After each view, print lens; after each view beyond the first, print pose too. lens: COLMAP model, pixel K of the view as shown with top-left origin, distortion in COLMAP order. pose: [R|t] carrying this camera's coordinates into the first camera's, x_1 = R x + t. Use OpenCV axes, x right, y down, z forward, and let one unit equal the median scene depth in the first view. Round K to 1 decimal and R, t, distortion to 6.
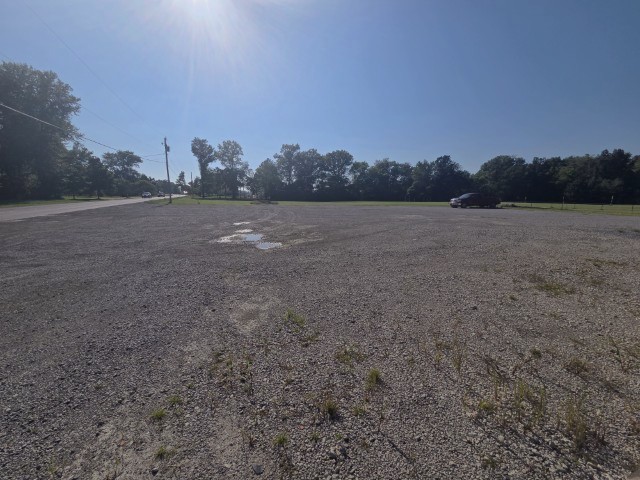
lens RADIAL K [[264.7, 0, 313.6], [0, 264.7, 237.8], [0, 0, 1]] dist [-0.000863, 0.002682]
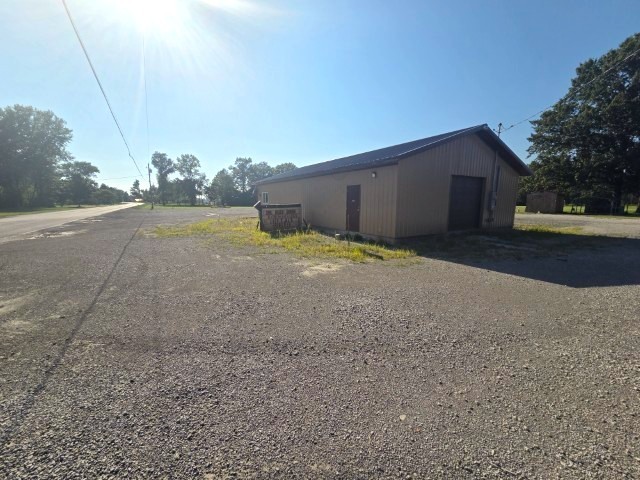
lens RADIAL K [[264.7, 0, 316.2], [0, 264.7, 238.9], [0, 0, 1]] dist [-0.000863, 0.002682]
pose [[0.987506, -0.033236, 0.154035, 0.036081], [0.036177, 0.999212, -0.016327, 0.030328], [-0.153371, 0.021695, 0.987931, -0.180247]]
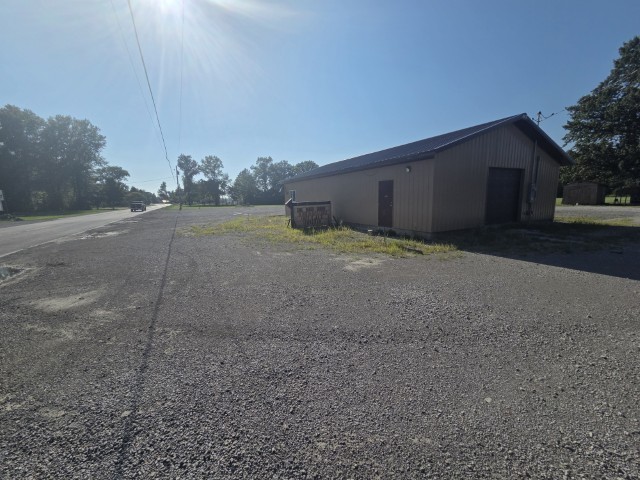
lens RADIAL K [[264.7, 0, 319.0], [0, 264.7, 238.2], [0, 0, 1]] dist [-0.000863, 0.002682]
pose [[0.994992, -0.048141, 0.087599, 0.032879], [0.049385, 0.998707, -0.012095, 0.030494], [-0.086904, 0.016360, 0.996082, -0.180681]]
